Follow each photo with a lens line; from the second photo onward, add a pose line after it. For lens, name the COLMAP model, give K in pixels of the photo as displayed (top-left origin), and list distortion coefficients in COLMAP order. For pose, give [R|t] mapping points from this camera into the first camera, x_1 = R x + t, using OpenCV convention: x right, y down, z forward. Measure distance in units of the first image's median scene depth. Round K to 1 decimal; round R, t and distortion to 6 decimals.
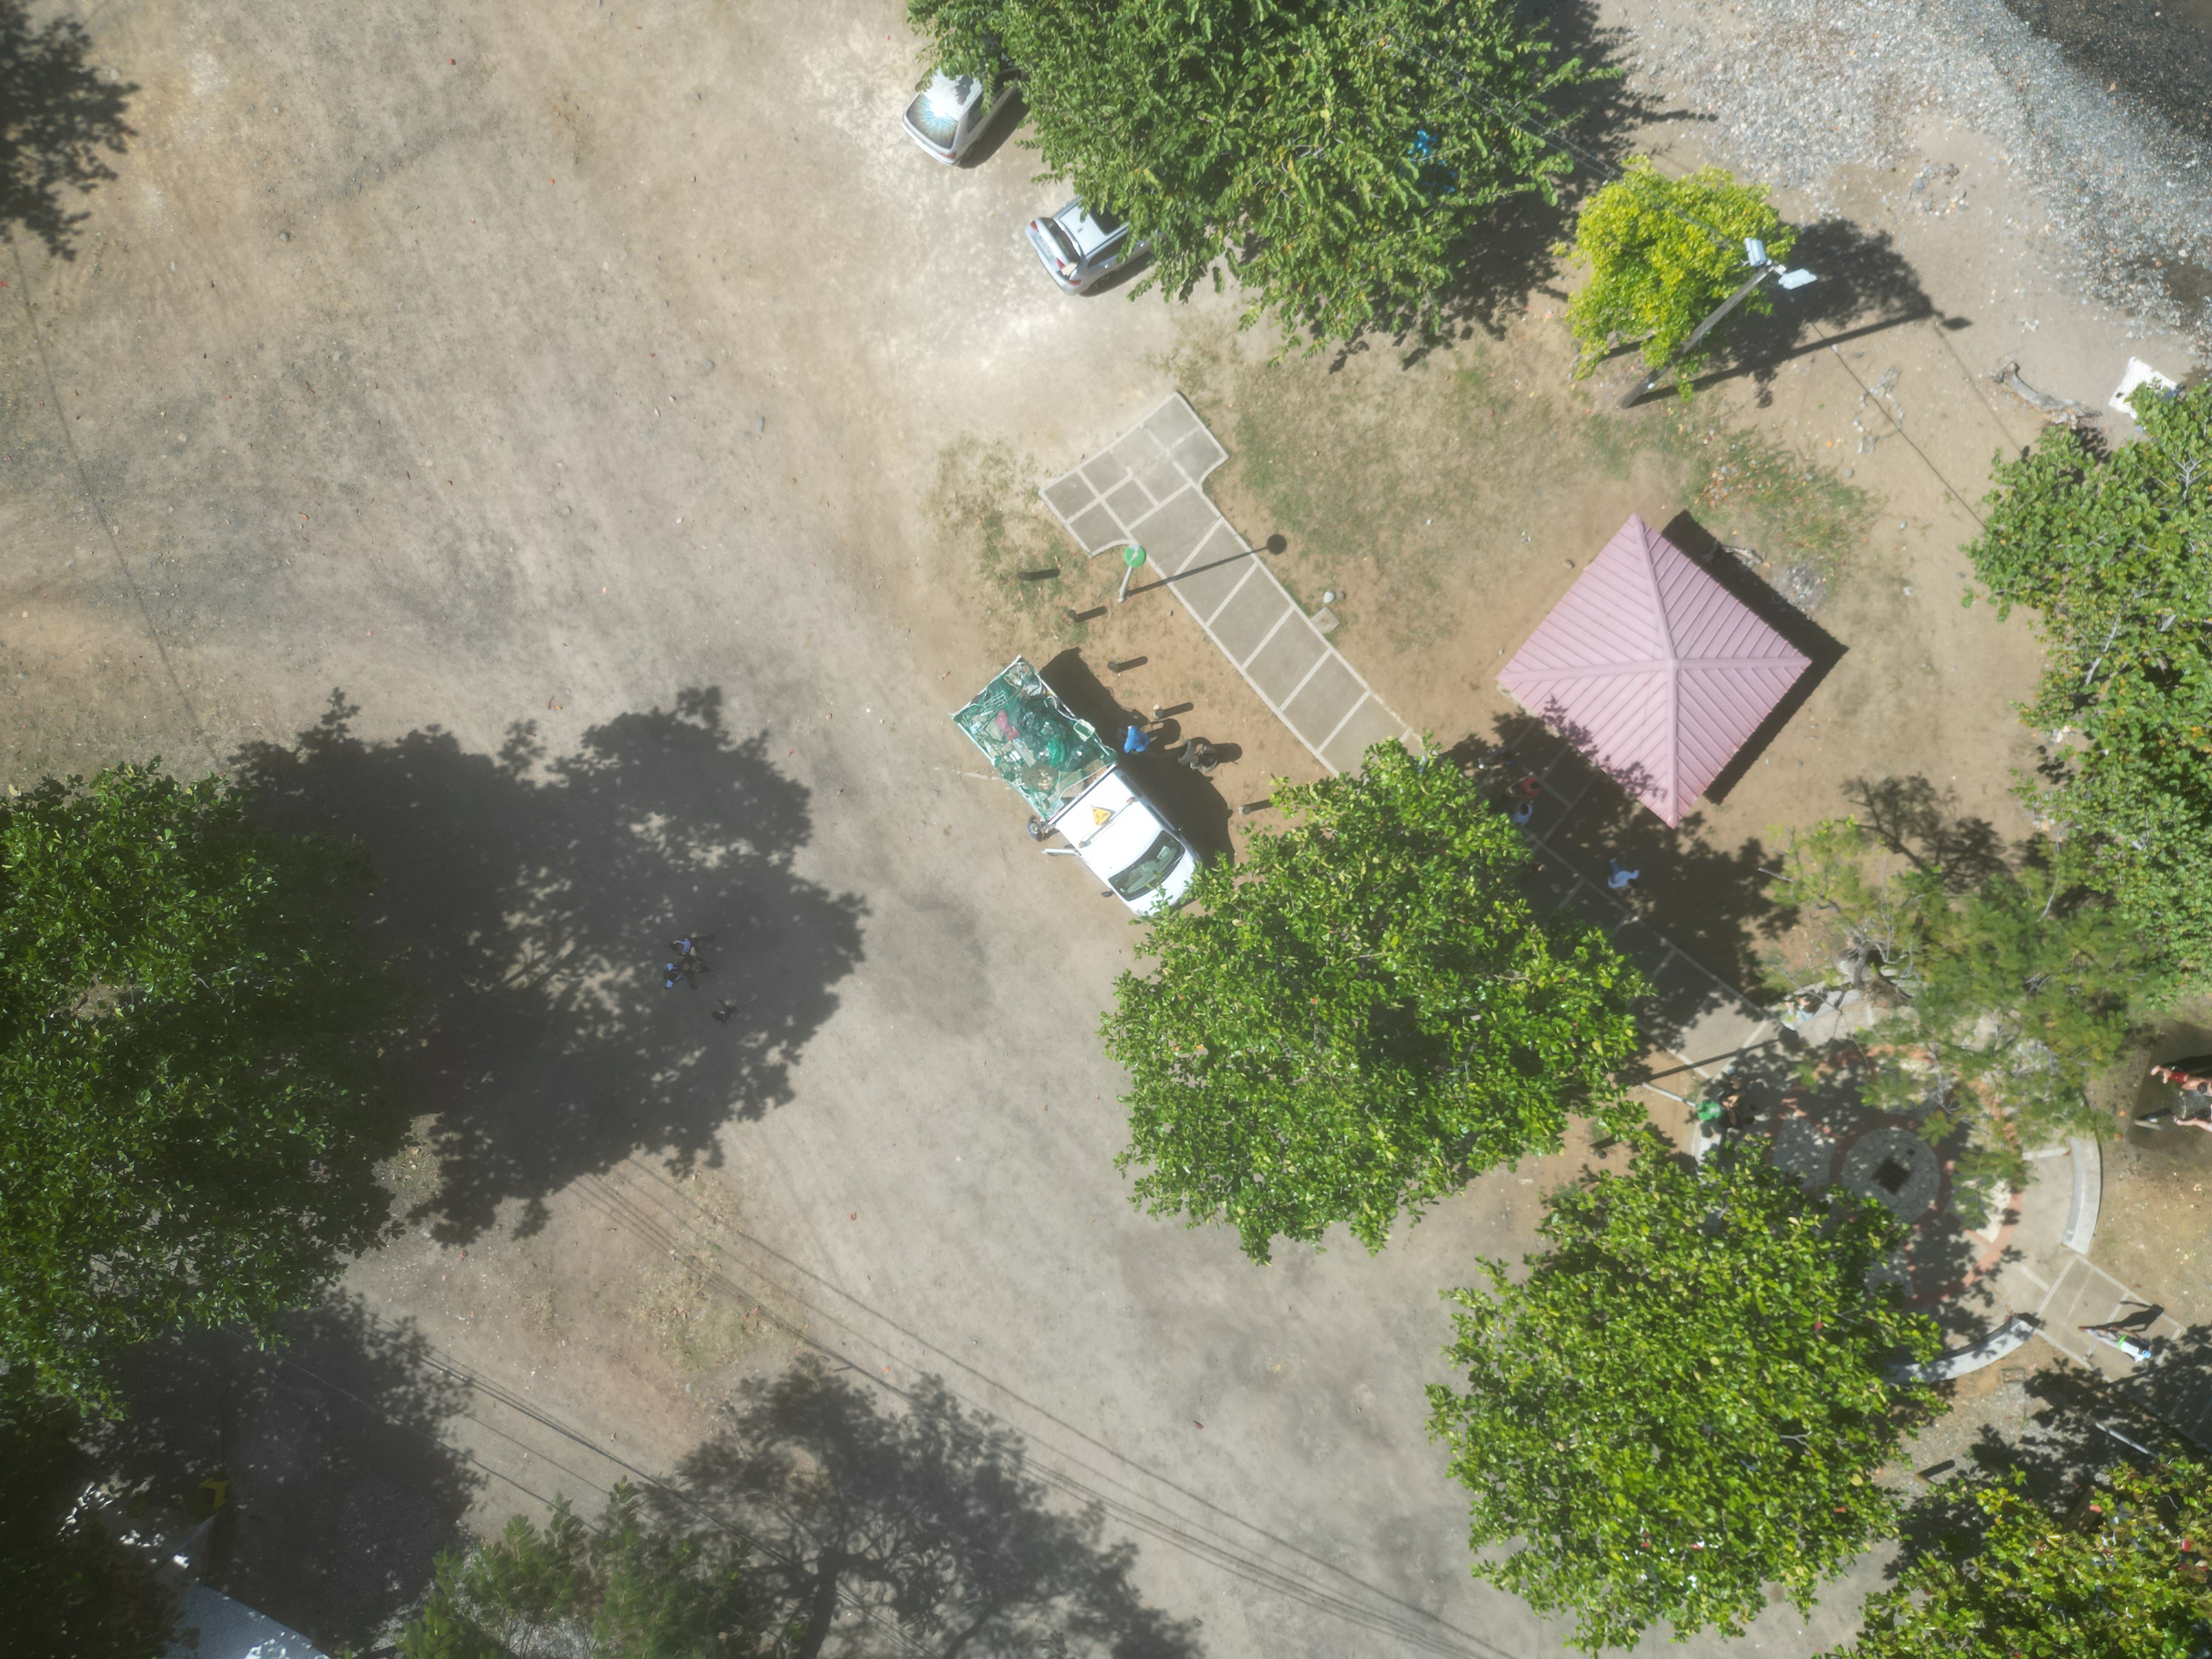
lens RADIAL K [[1547.9, 0, 1106.0], [0, 1547.9, 829.5], [0, 0, 1]] dist [0.043742, -0.041660]
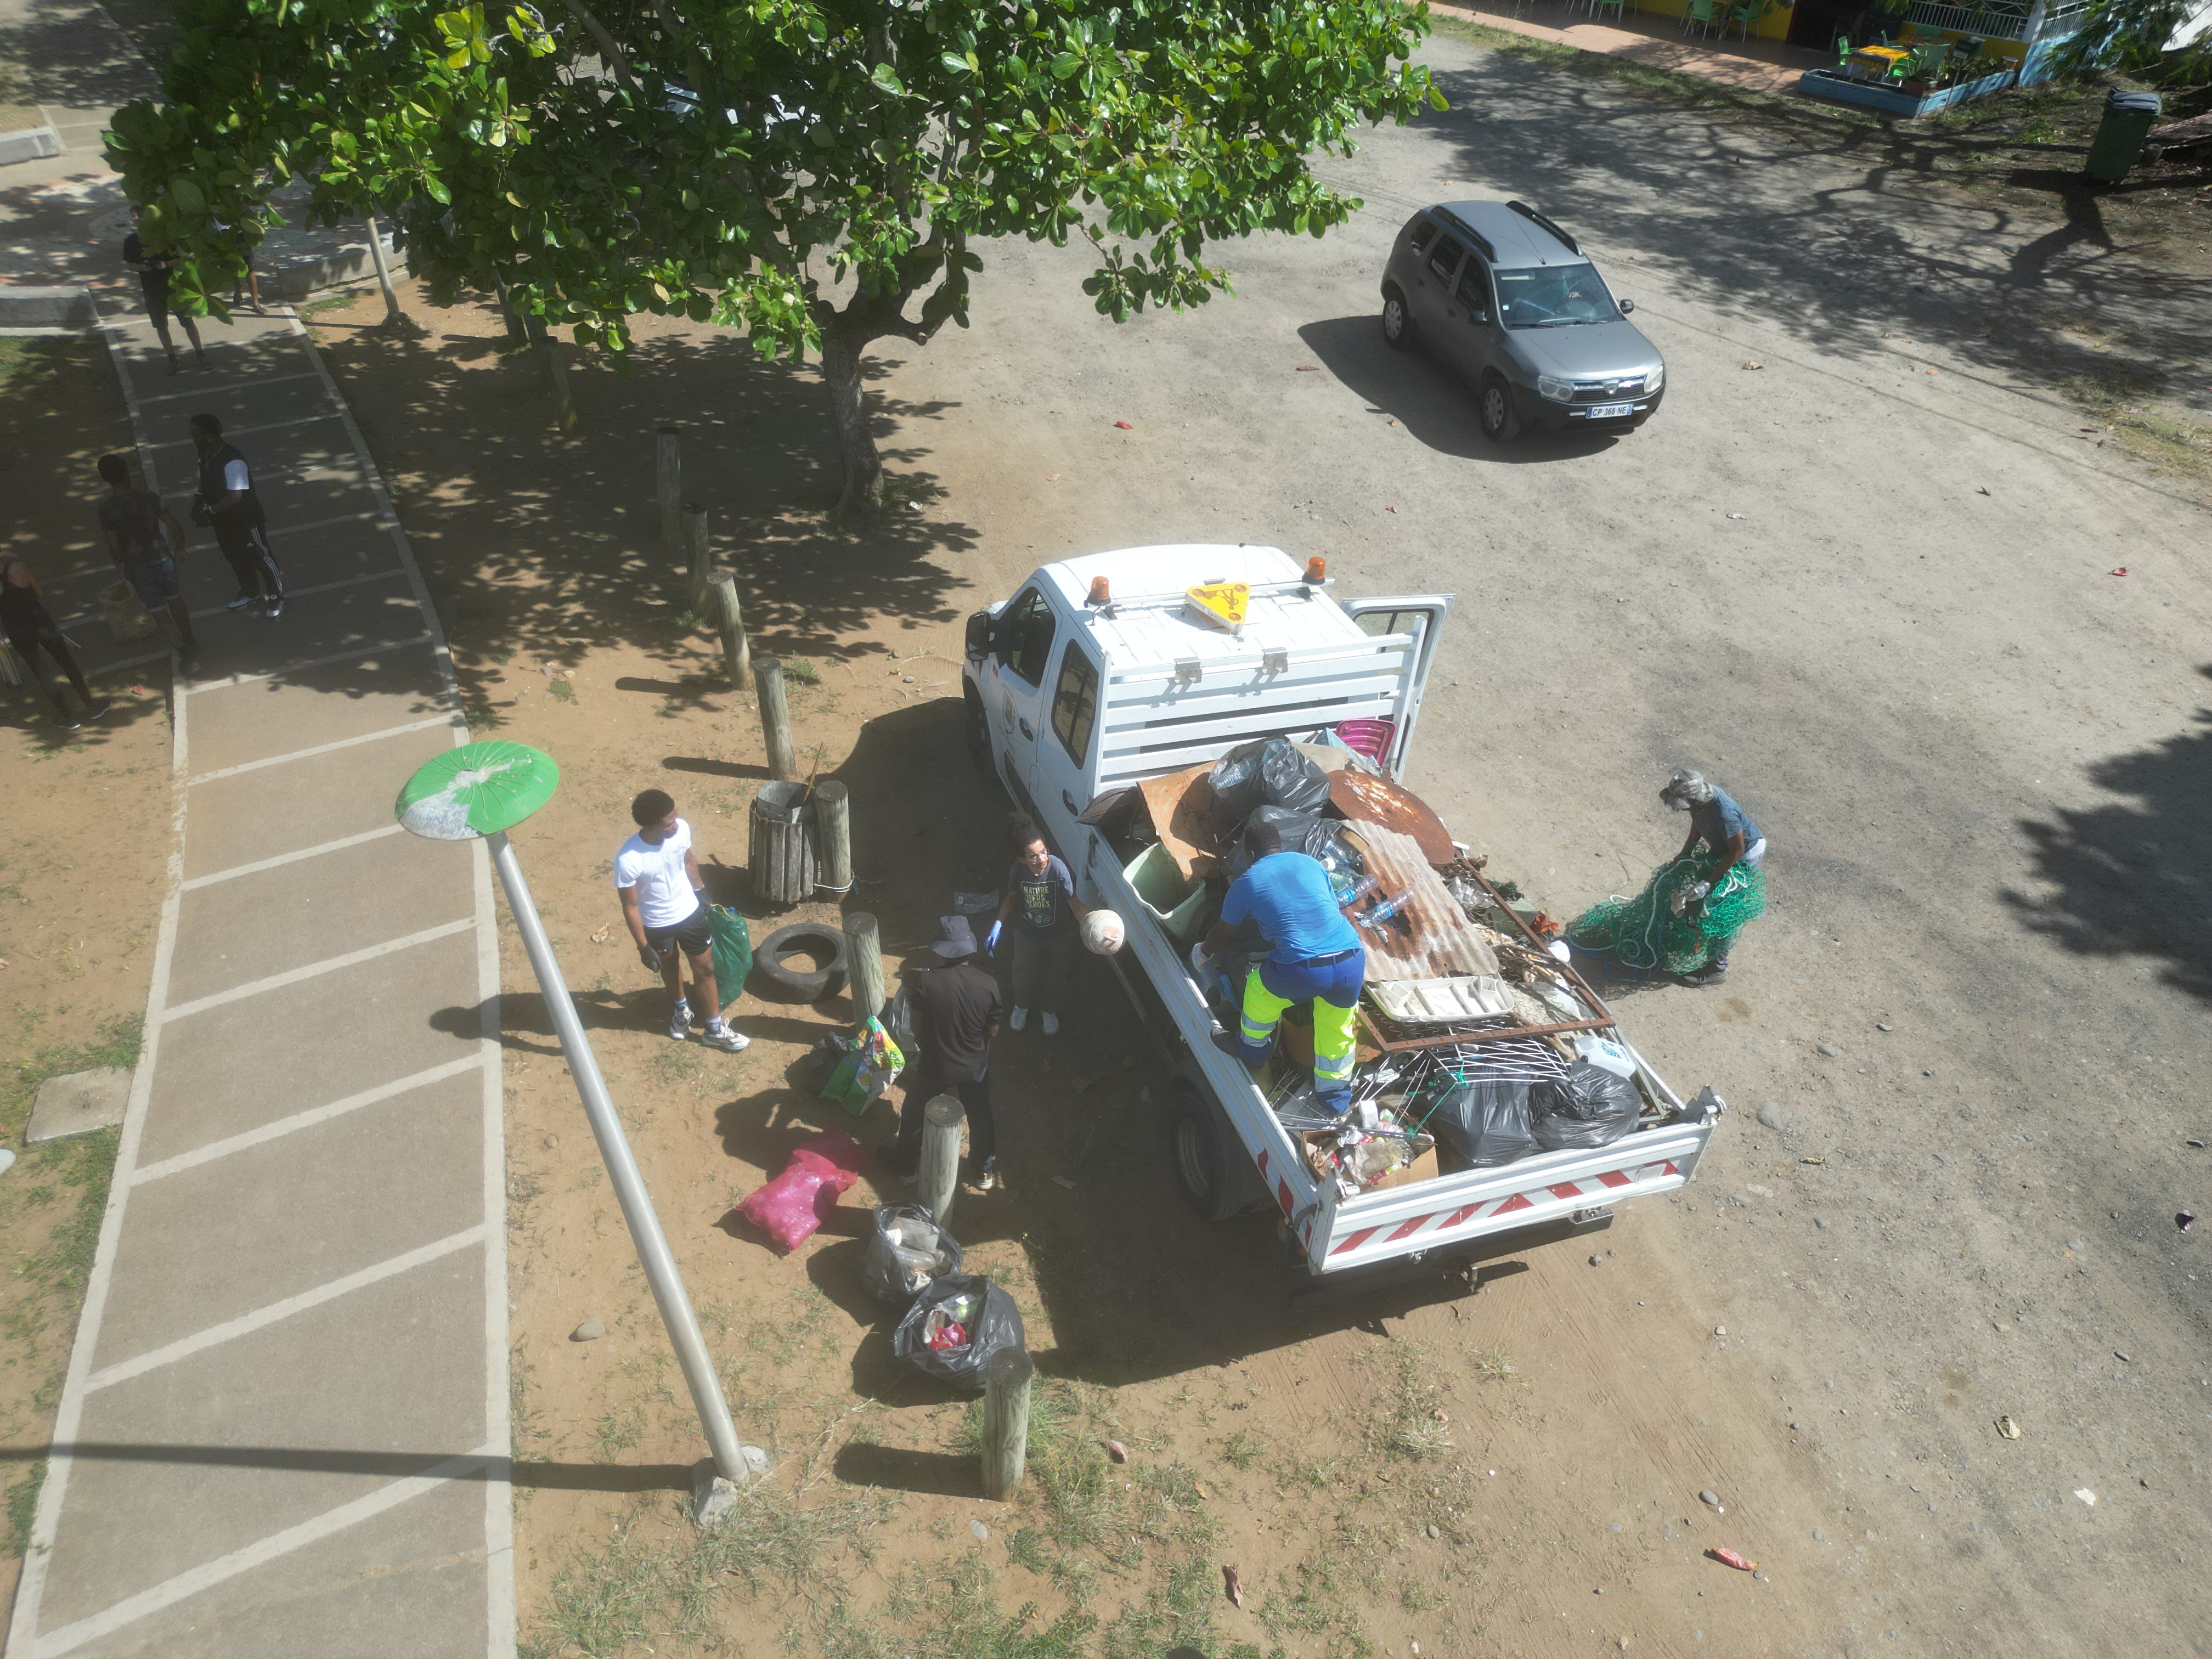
lens RADIAL K [[1548.9, 0, 1102.2], [0, 1548.9, 821.8], [0, 0, 1]] dist [0.042622, -0.037442]
pose [[-0.927173, -0.235694, 0.291201, -0.070835], [0.374479, -0.560823, 0.738406, -0.231402], [-0.010725, 0.793679, 0.608242, 0.807204]]
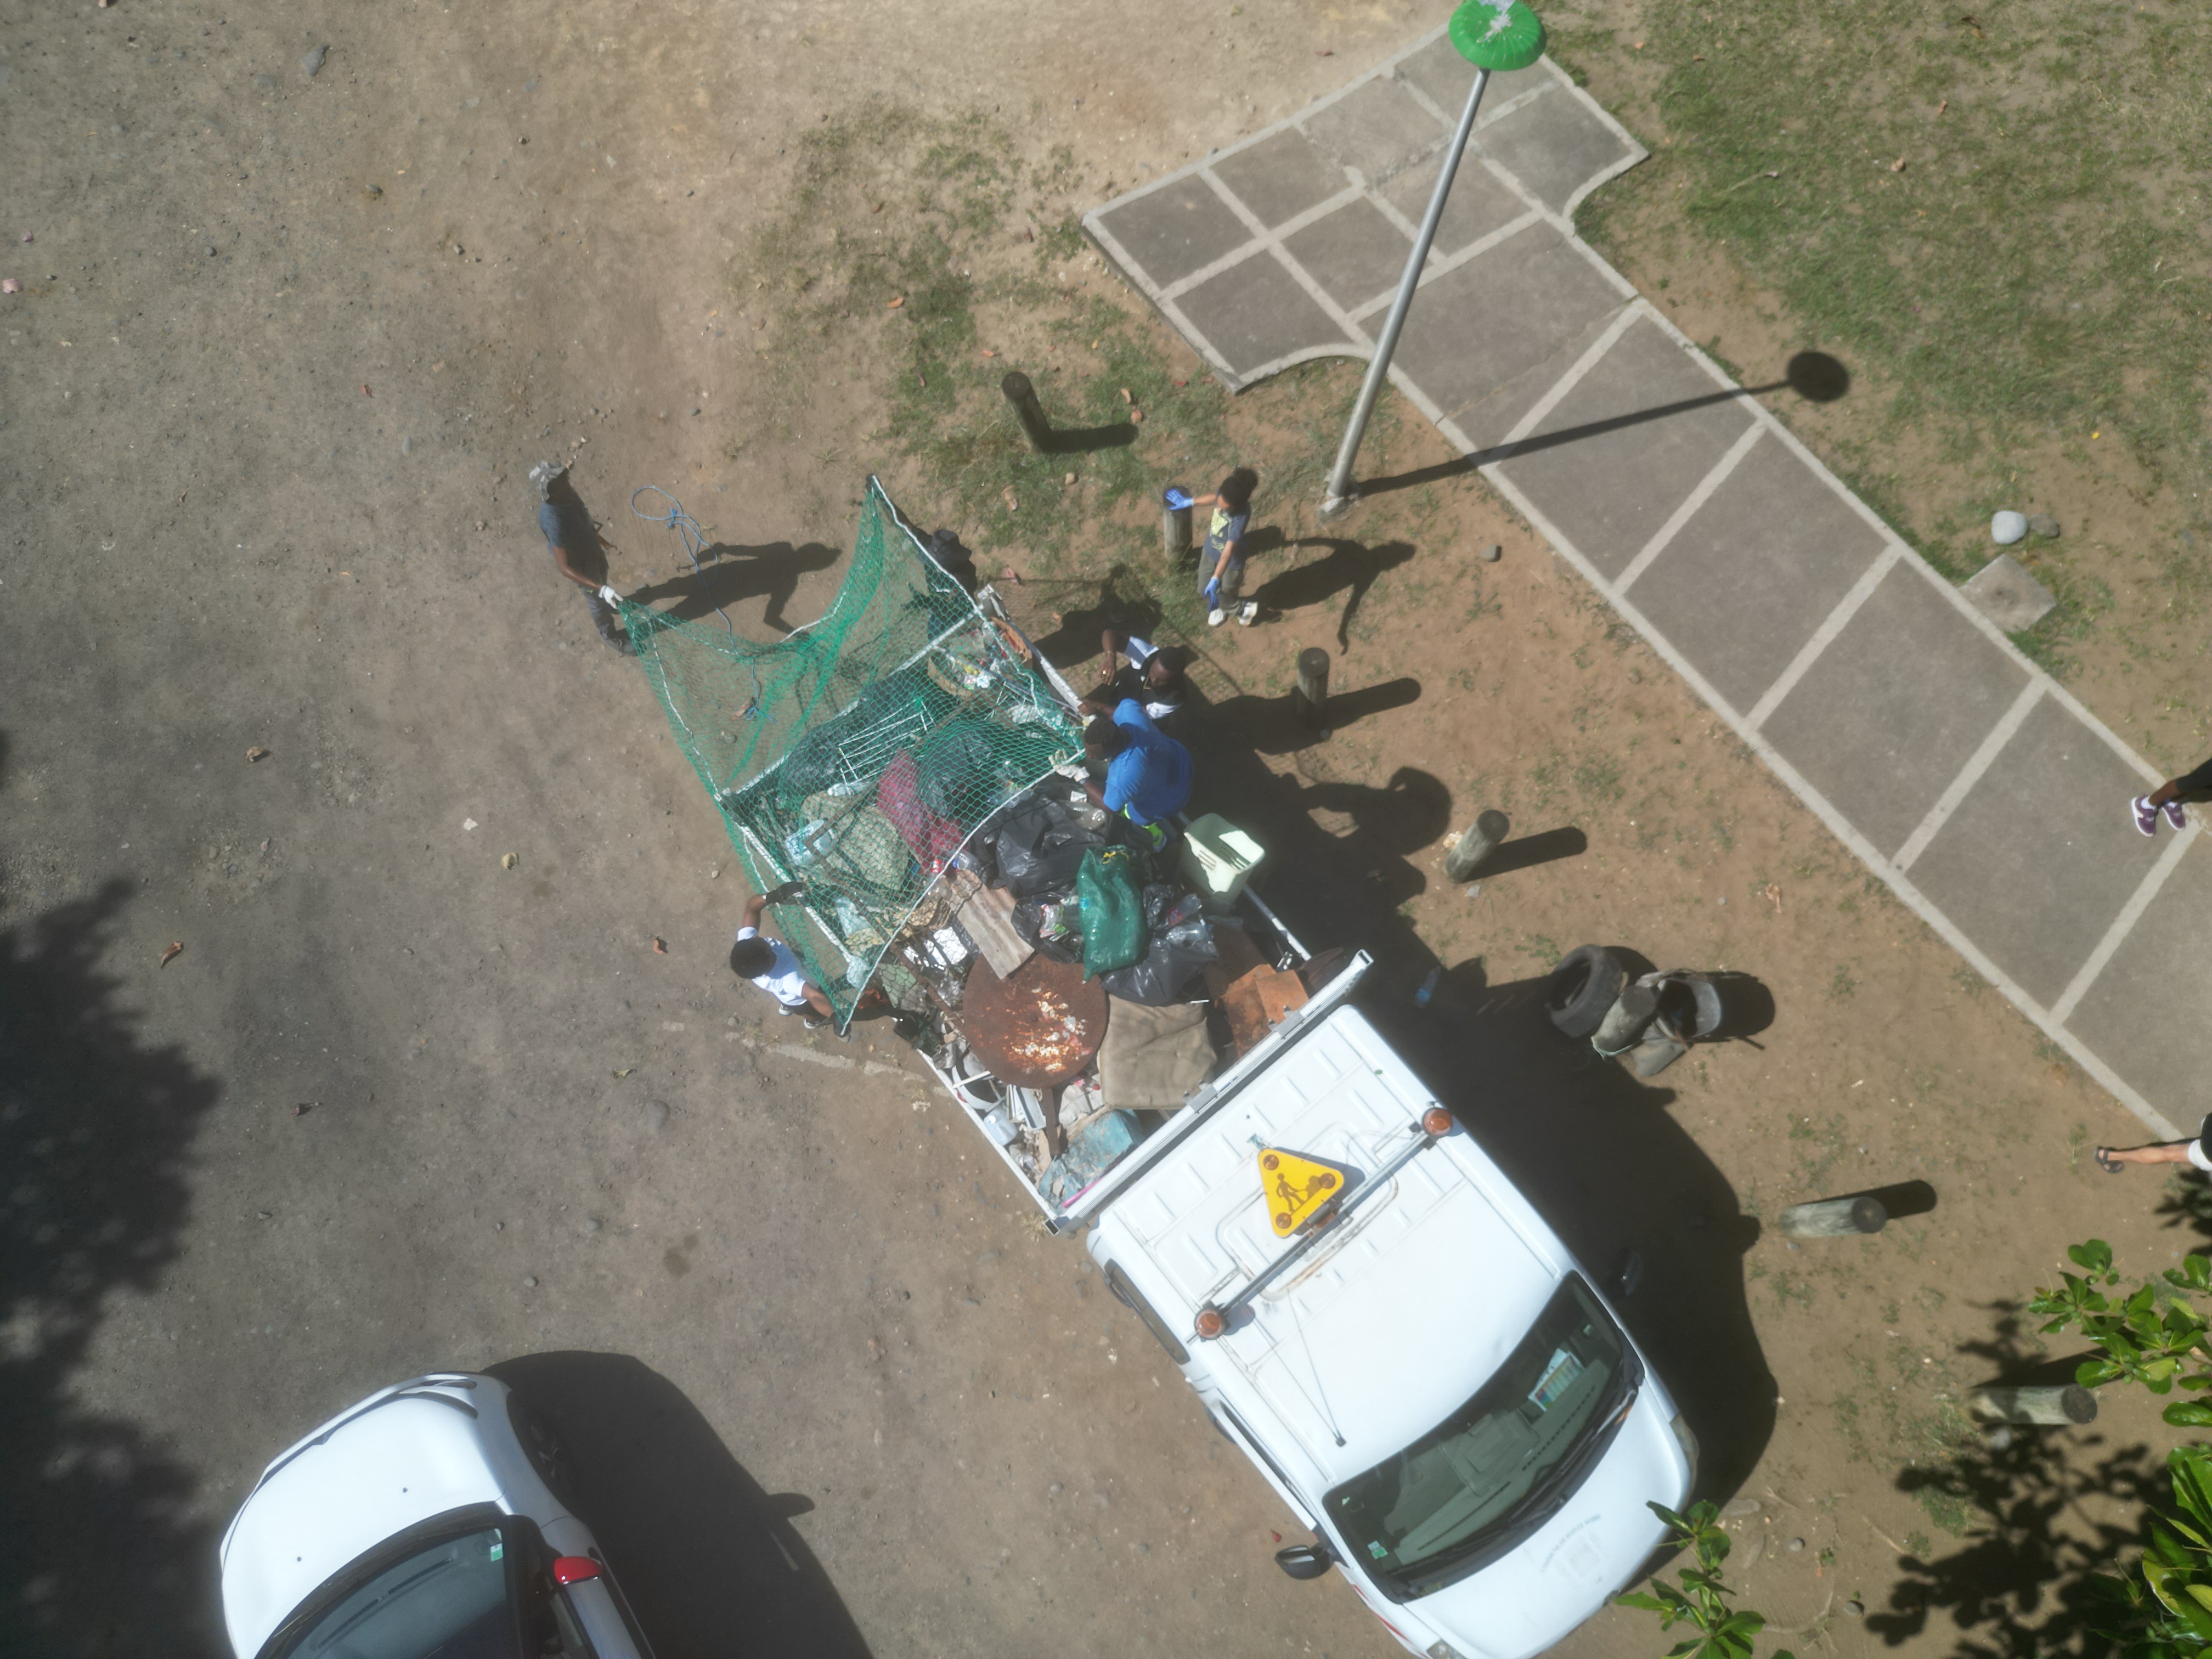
lens RADIAL K [[1547.9, 0, 1106.0], [0, 1547.9, 829.5], [0, 0, 1]] dist [0.043742, -0.041660]
pose [[0.999025, 0.044037, -0.003111, -0.031475], [-0.042626, 0.943873, -0.327546, 0.016078], [-0.011487, 0.327359, 0.944830, 0.724594]]
